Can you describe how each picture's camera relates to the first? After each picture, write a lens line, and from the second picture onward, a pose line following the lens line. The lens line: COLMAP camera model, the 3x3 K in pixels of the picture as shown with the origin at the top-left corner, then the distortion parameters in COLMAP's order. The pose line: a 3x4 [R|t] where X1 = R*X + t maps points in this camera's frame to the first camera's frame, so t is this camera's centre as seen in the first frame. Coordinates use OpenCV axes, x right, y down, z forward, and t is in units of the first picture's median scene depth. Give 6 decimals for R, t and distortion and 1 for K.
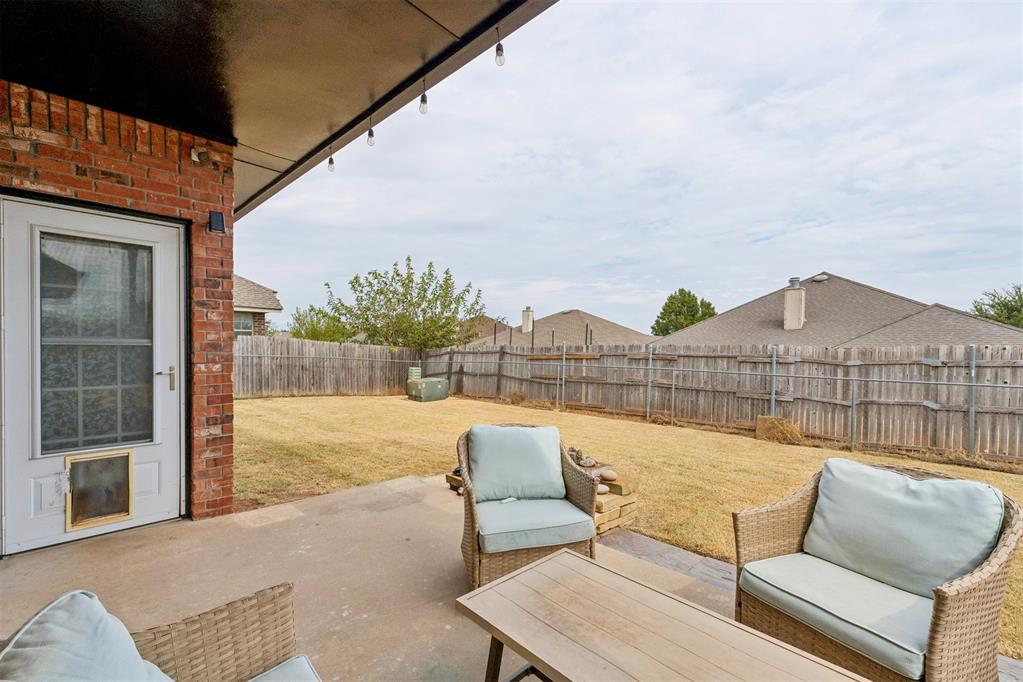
lens RADIAL K [[437.0, 0, 513.6], [0, 437.0, 350.8], [0, 0, 1]] dist [0.020597, -0.000530]
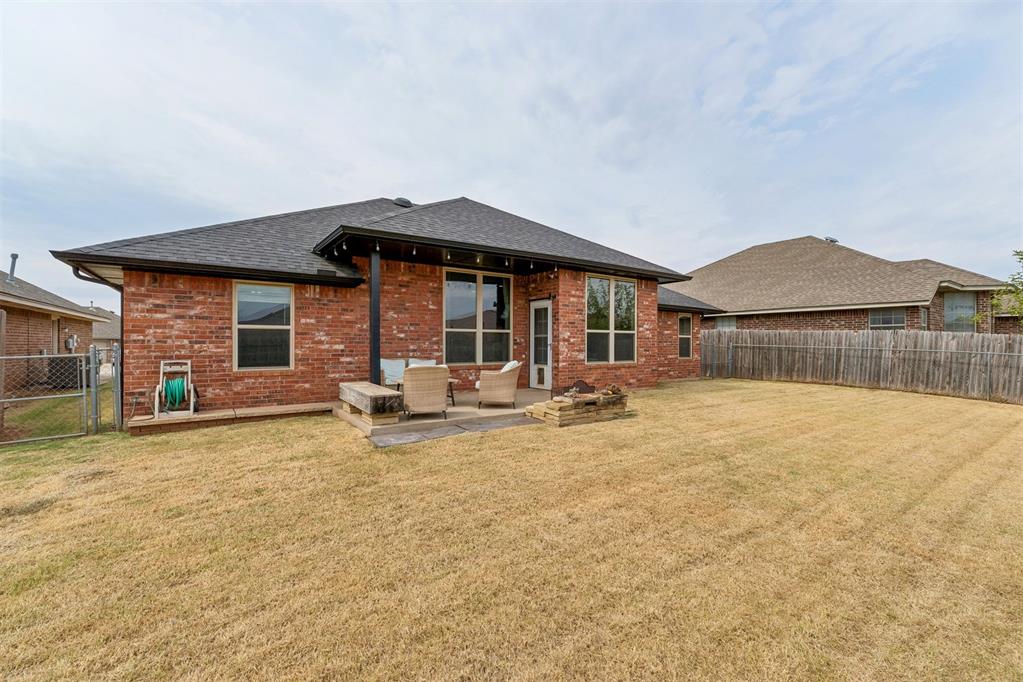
lens RADIAL K [[437.0, 0, 506.2], [0, 437.0, 341.0], [0, 0, 1]] dist [0.020597, -0.000530]
pose [[-0.161403, -0.012741, -0.986806, 1.102617], [-0.012570, 0.999862, -0.010854, 0.027377], [0.986809, 0.010652, -0.161541, 0.537588]]
